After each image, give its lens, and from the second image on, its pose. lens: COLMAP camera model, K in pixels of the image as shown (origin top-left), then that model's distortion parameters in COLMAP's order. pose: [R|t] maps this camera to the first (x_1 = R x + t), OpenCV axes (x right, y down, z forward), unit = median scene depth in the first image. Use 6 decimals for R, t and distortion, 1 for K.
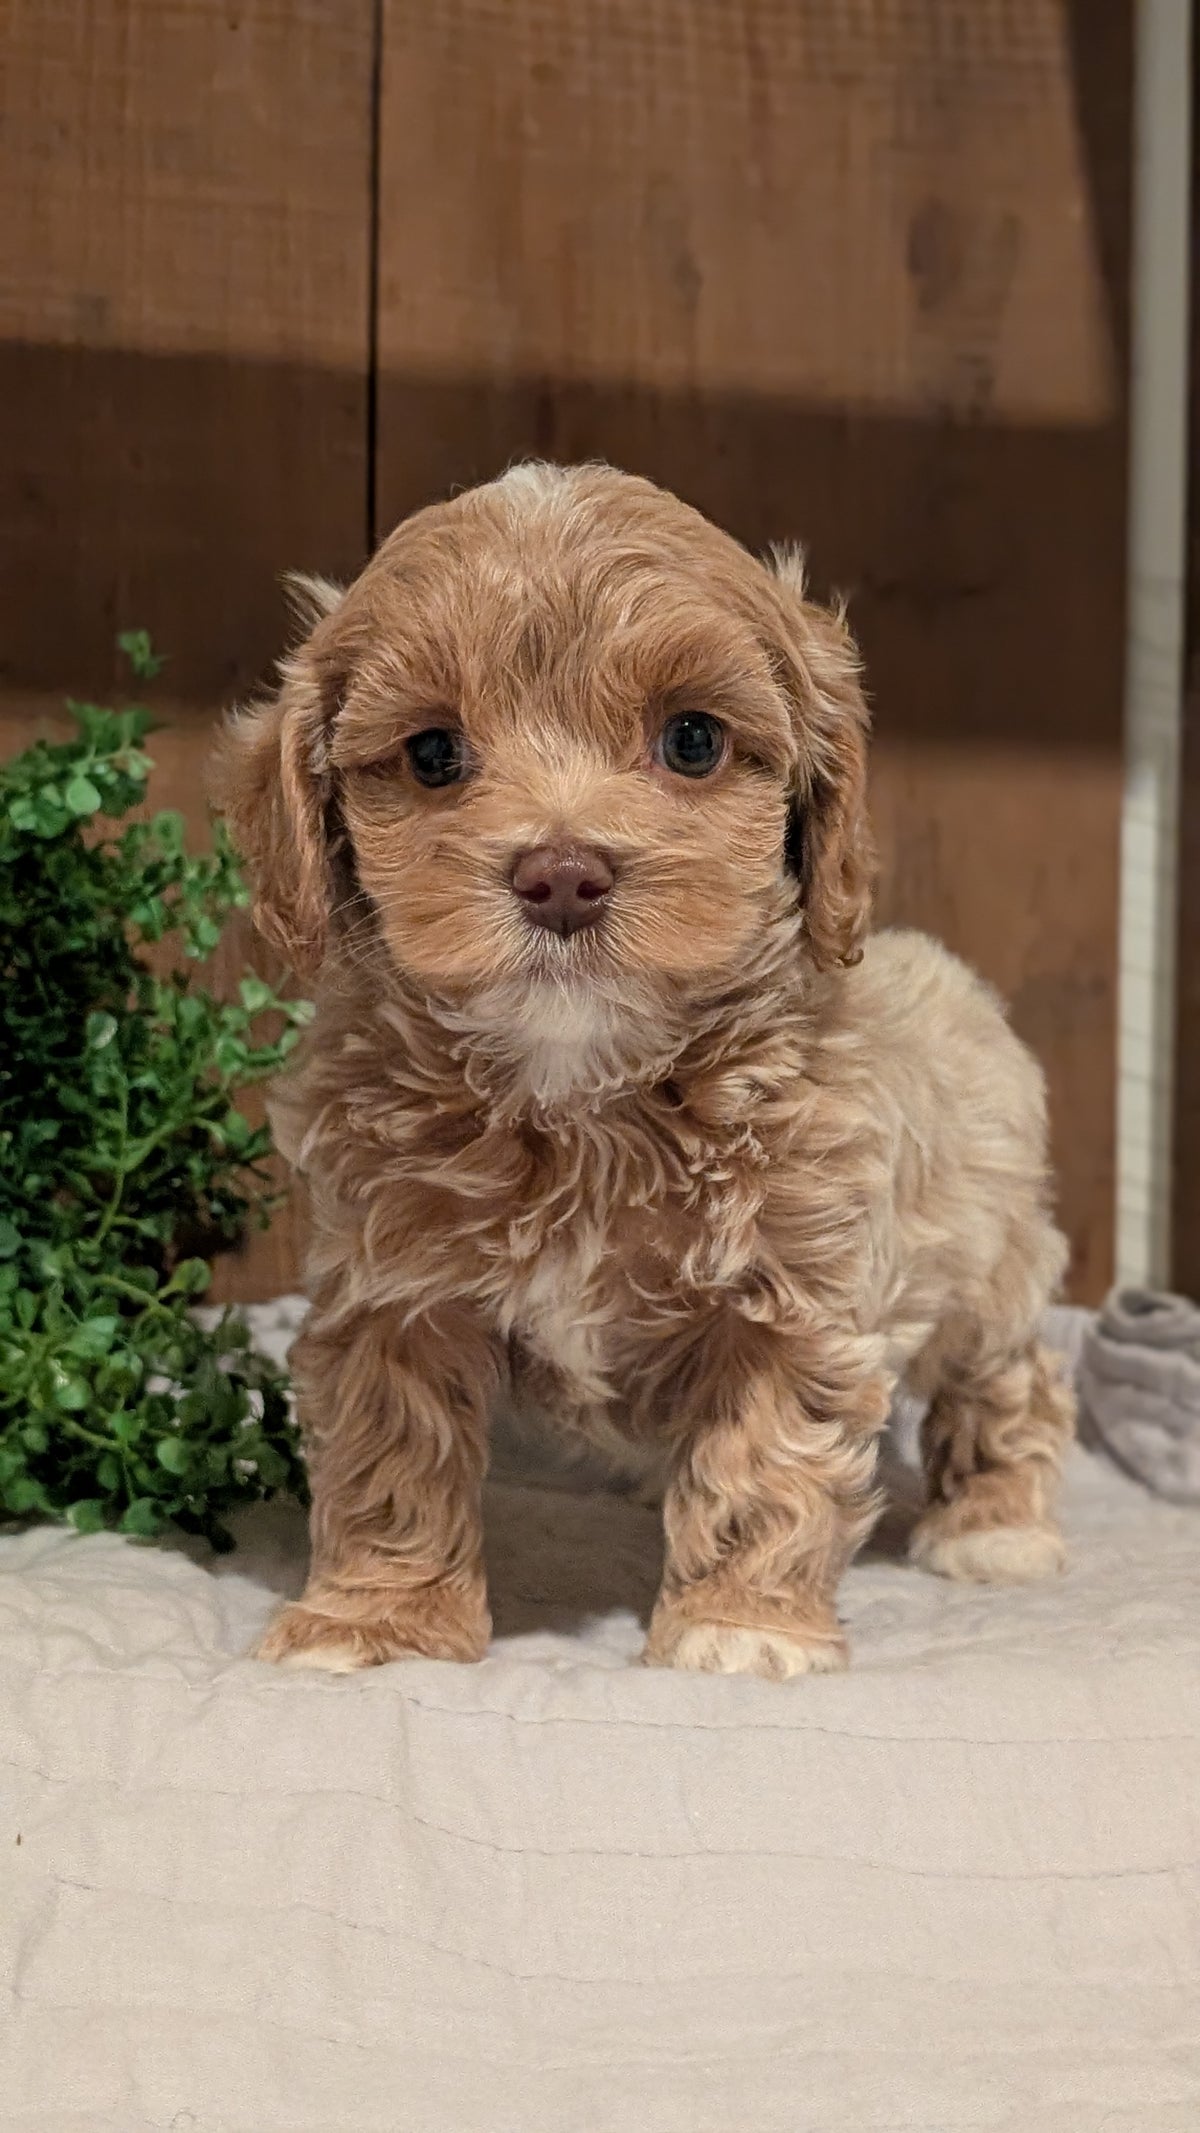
lens RADIAL K [[3180.3, 0, 627.1], [0, 3180.3, 1071.7], [0, 0, 1]] dist [0.144868, -0.860544]
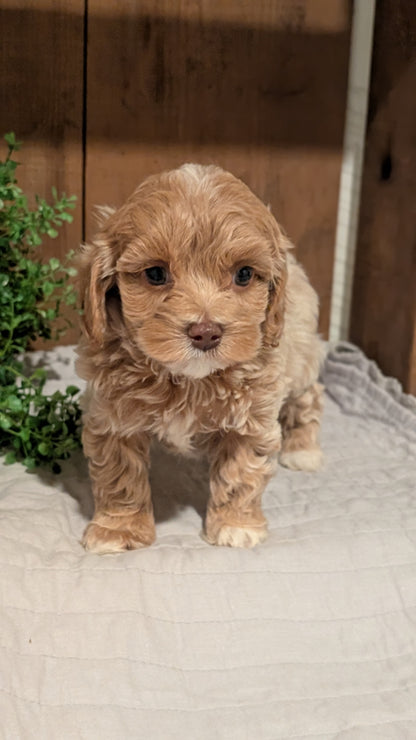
lens RADIAL K [[1103.3, 0, 217.4], [0, 1103.3, 371.8], [0, 0, 1]] dist [0.144868, -0.860544]
pose [[0.994019, 0.000895, 0.109201, -0.080665], [-0.029865, 0.964076, 0.263941, -0.202097], [-0.105042, -0.265624, 0.958337, -0.004127]]
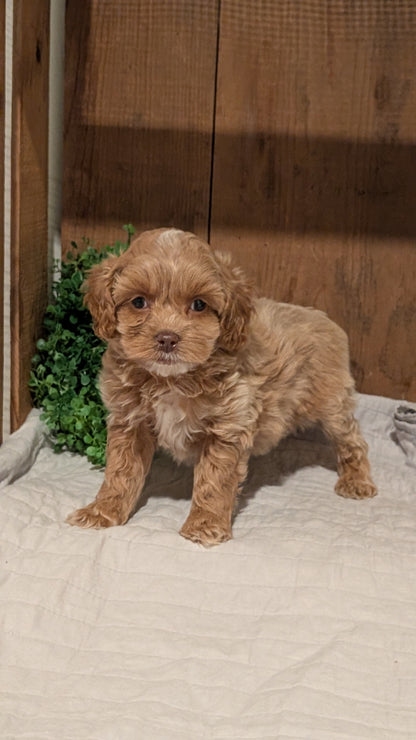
lens RADIAL K [[1111.2, 0, 198.3], [0, 1111.2, 349.2], [0, 0, 1]] dist [0.193968, -1.079475]
pose [[0.948262, 0.090413, -0.304343, 0.350976], [-0.029770, 0.979692, 0.198287, -0.259886], [0.316090, -0.178967, 0.931696, -0.251140]]
